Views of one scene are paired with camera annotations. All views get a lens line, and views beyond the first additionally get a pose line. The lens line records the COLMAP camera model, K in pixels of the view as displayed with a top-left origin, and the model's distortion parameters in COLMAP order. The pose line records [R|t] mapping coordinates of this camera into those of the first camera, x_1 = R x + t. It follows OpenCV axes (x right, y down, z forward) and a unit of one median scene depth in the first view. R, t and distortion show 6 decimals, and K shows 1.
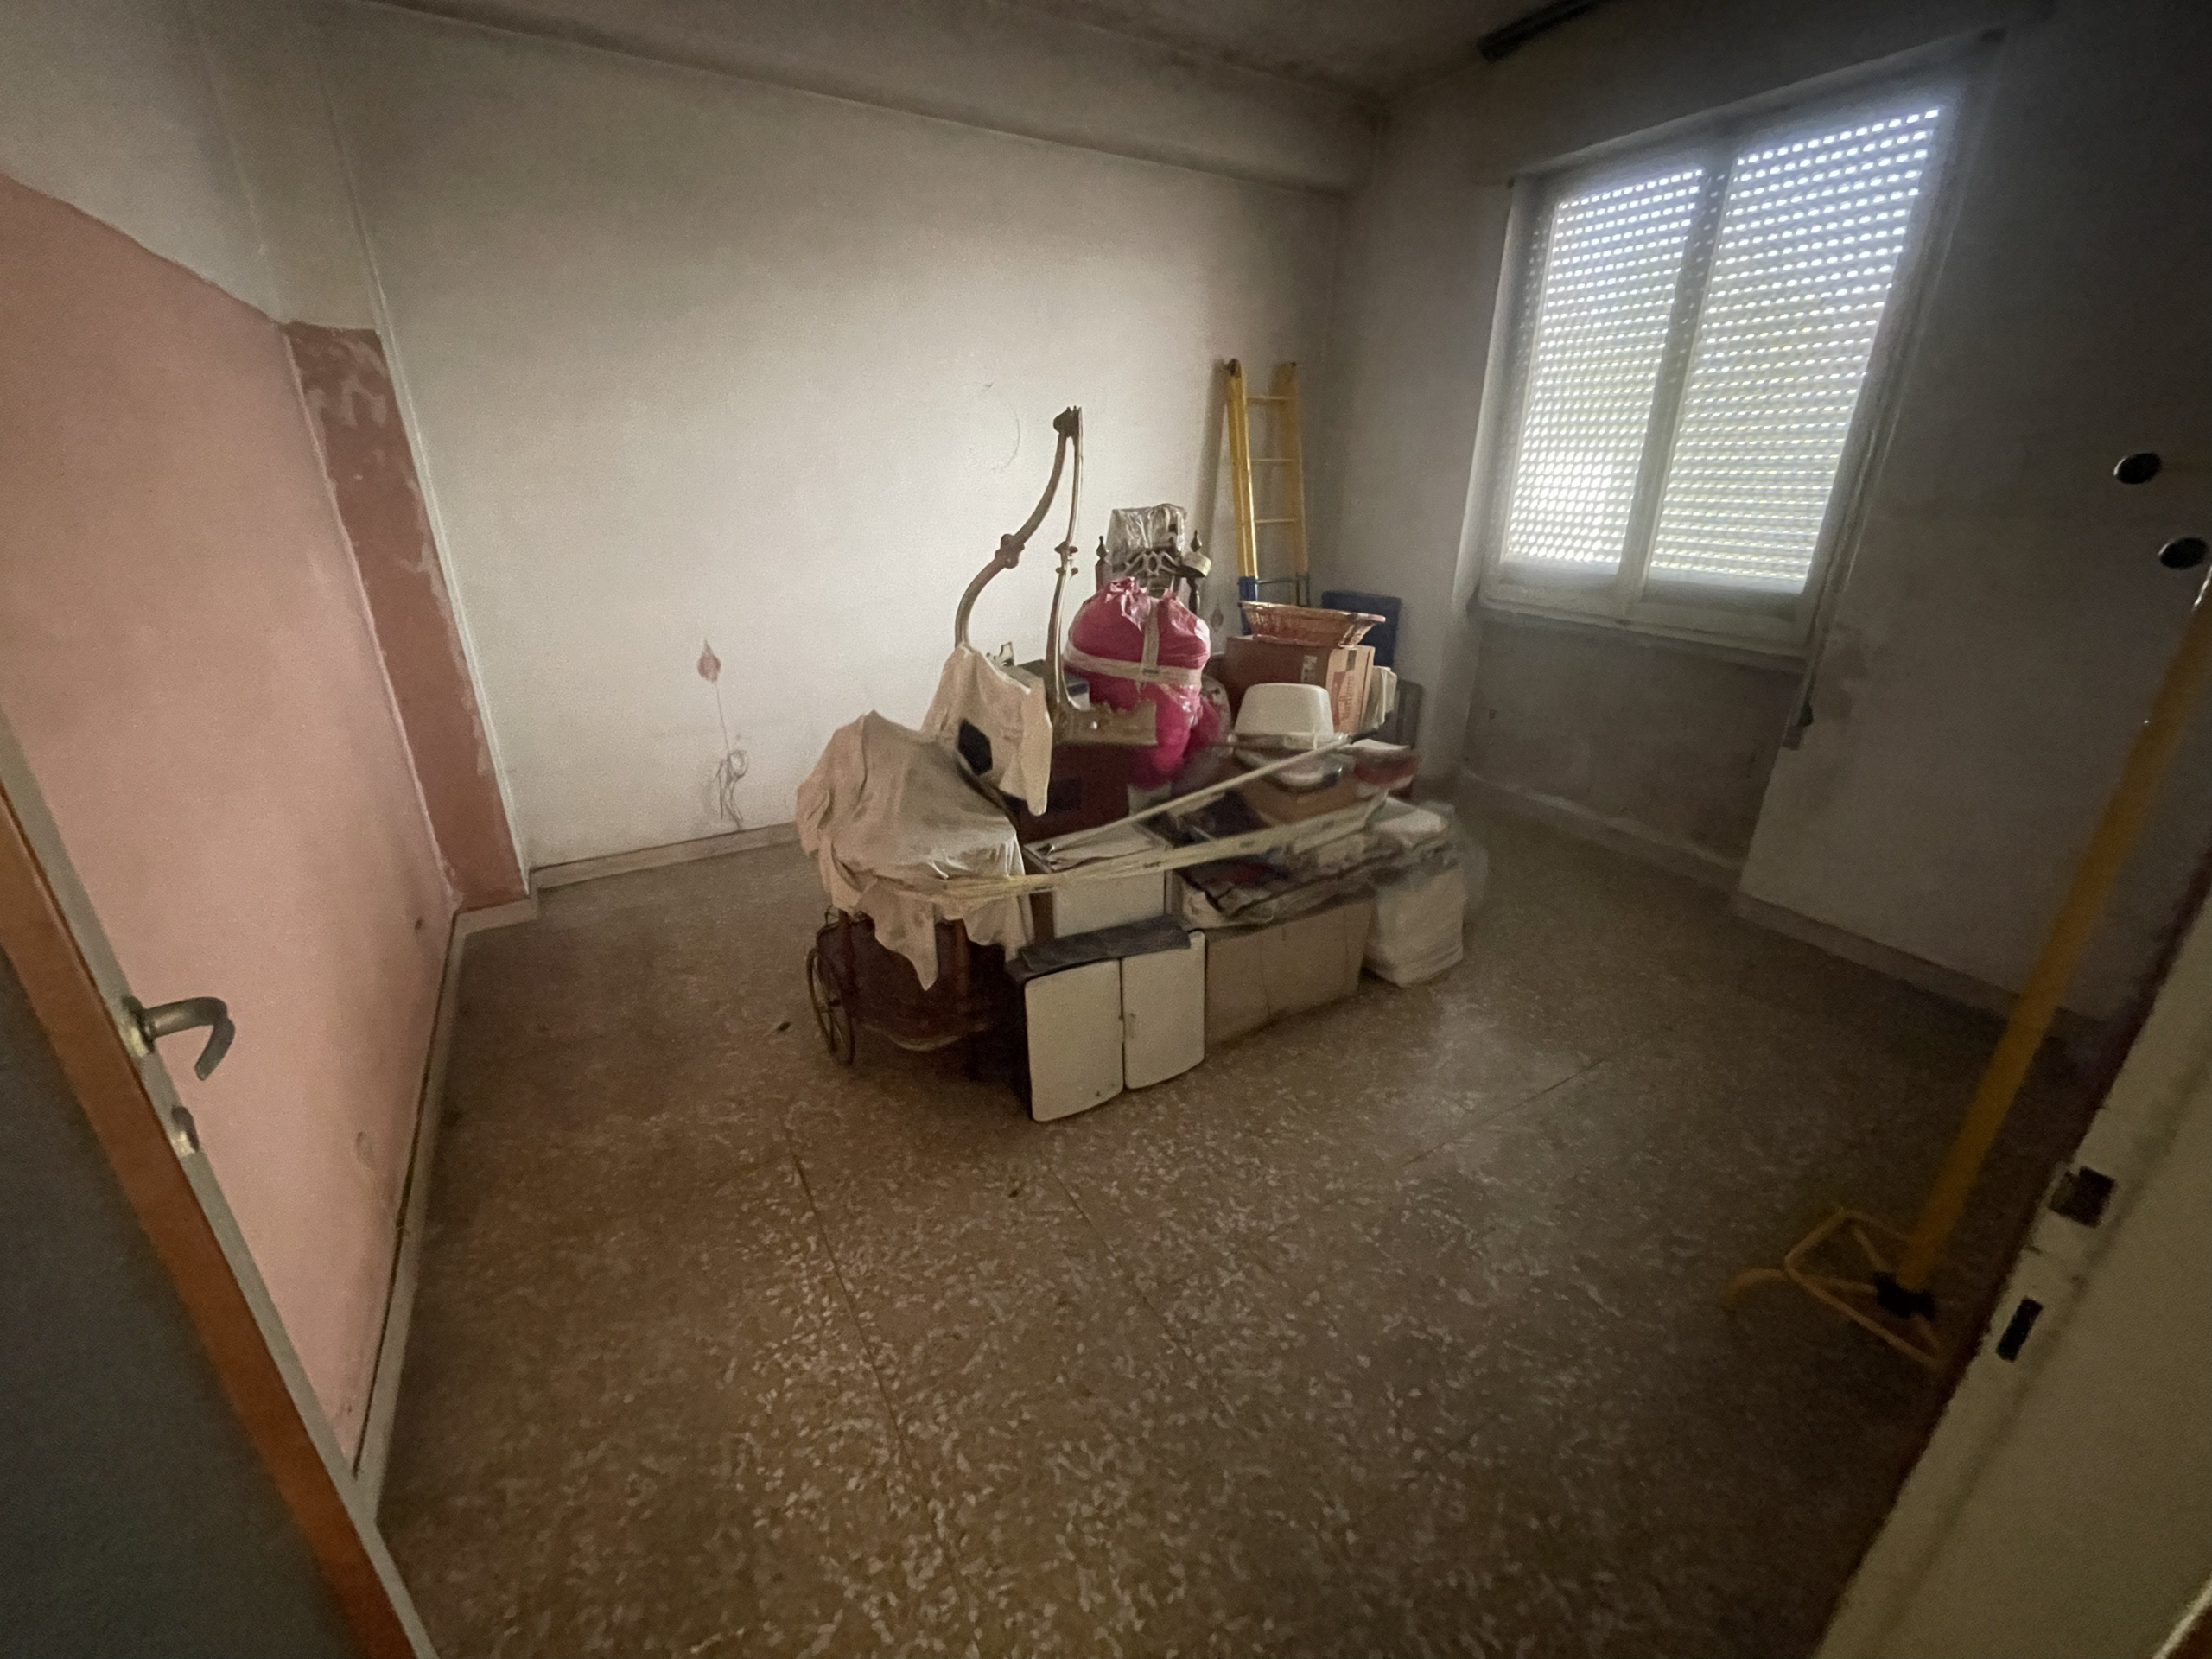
lens RADIAL K [[904.4, 0, 1098.5], [0, 904.4, 827.6], [0, 0, 1]] dist [-0.001208, -0.000166]
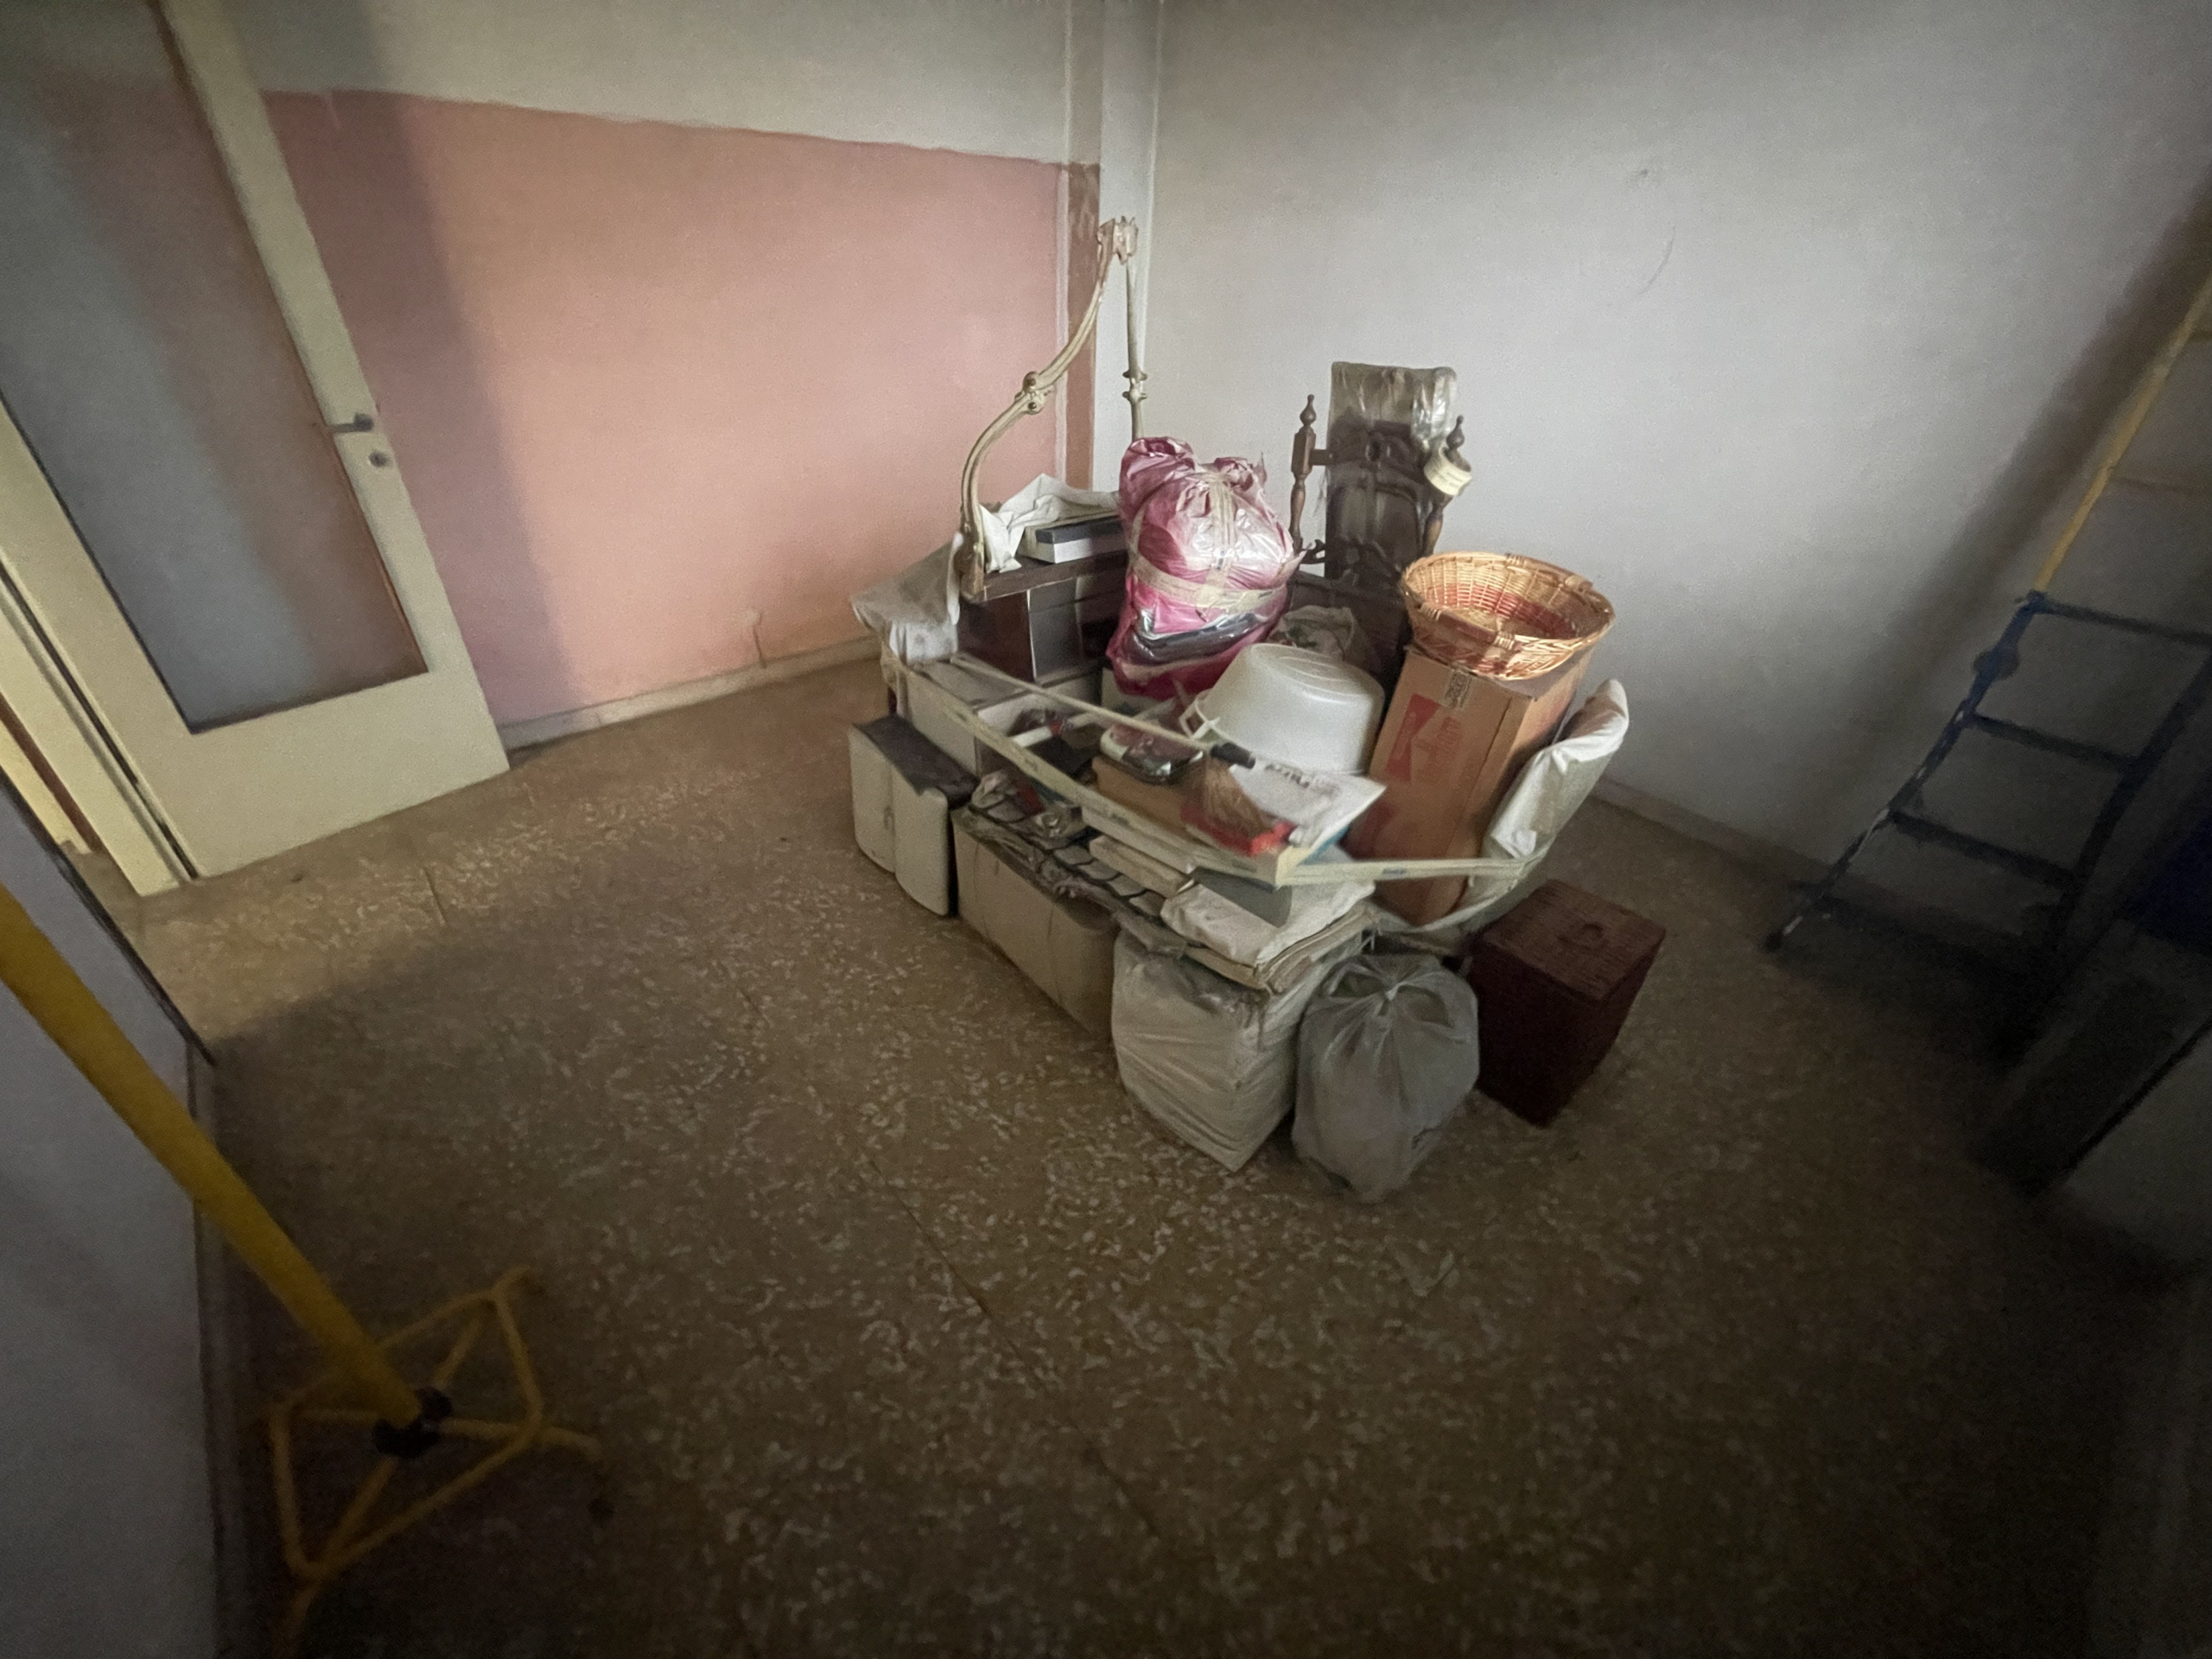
lens RADIAL K [[904.4, 0, 1098.5], [0, 904.4, 827.6], [0, 0, 1]] dist [-0.001208, -0.000166]
pose [[0.176008, 0.539343, -0.823487, 0.899060], [-0.397004, 0.804389, 0.441981, -0.332857], [0.900782, 0.249136, 0.355700, 0.740877]]
